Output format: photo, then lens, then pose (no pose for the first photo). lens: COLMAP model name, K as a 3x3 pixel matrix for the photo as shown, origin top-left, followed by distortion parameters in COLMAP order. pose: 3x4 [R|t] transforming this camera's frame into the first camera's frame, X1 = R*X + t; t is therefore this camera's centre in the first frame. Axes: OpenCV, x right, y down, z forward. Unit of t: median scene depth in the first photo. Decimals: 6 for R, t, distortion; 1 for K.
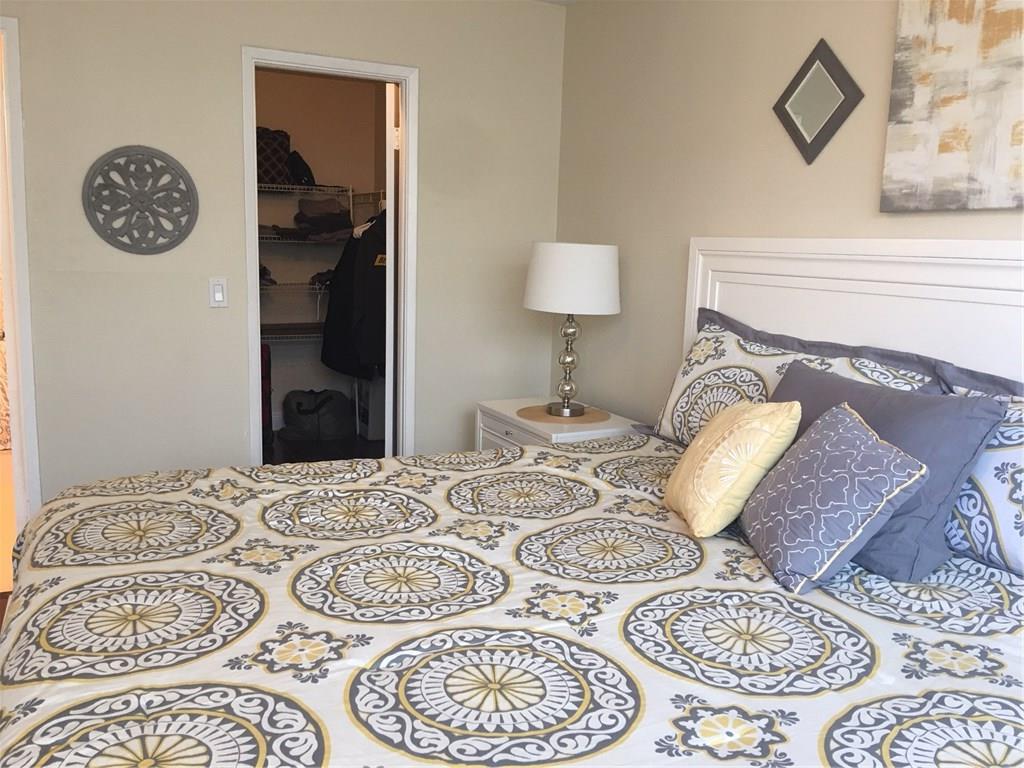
lens RADIAL K [[863.4, 0, 507.0], [0, 863.4, 382.6], [0, 0, 1]] dist [0.077338, -0.119900]
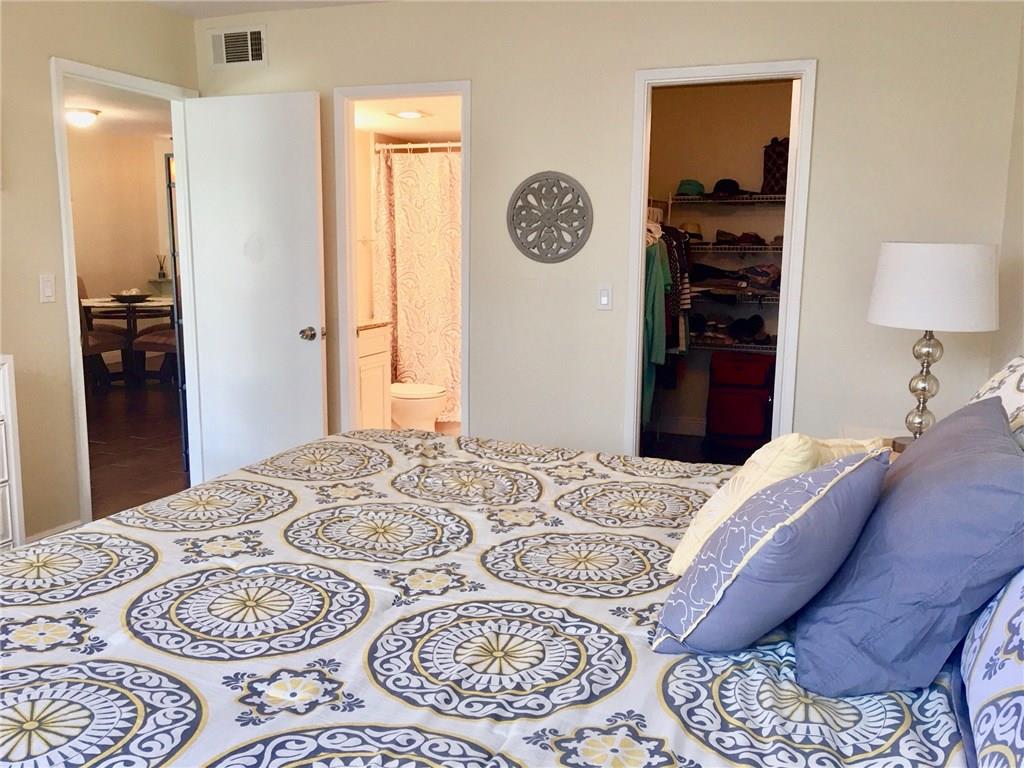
lens RADIAL K [[863.4, 0, 507.0], [0, 863.4, 382.6], [0, 0, 1]] dist [0.077338, -0.119900]
pose [[0.683916, 0.092365, -0.723690, 0.611257], [-0.107366, 0.993895, 0.025386, -0.013024], [0.721617, 0.060338, 0.689658, 0.232763]]
